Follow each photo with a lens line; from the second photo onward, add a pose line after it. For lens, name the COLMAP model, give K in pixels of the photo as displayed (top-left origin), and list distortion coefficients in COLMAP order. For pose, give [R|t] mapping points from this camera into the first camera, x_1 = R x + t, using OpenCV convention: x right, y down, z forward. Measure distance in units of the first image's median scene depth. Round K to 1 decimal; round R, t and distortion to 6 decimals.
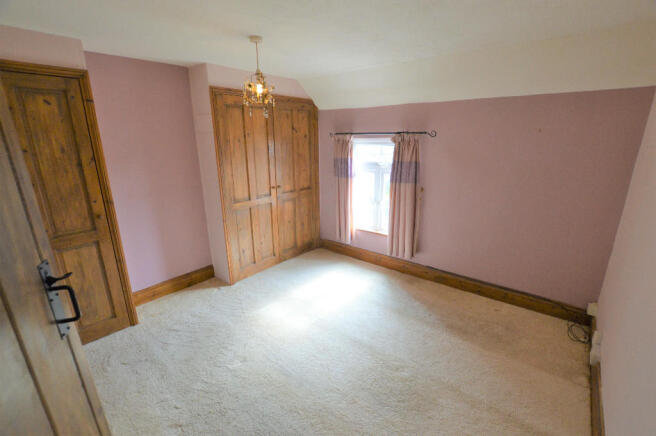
lens RADIAL K [[294.2, 0, 333.2], [0, 294.2, 219.3], [0, 0, 1]] dist [-0.030676, 0.002366]
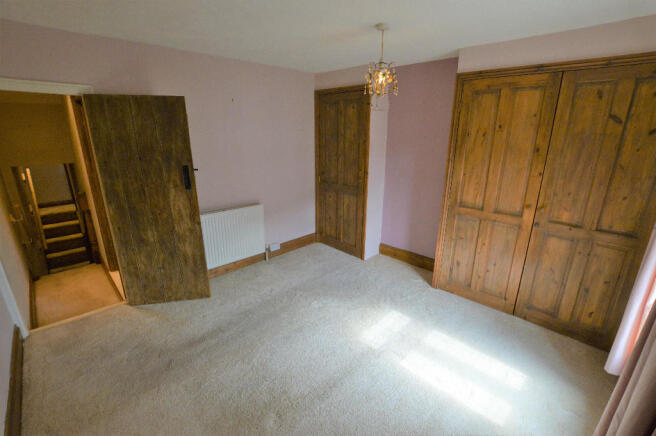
lens RADIAL K [[294.2, 0, 331.2], [0, 294.2, 220.7], [0, 0, 1]] dist [-0.030676, 0.002366]
pose [[-0.093848, 0.298308, -0.949845, 0.527716], [-0.271809, 0.910134, 0.312692, -0.180574], [0.957764, 0.287522, -0.004332, 0.638912]]
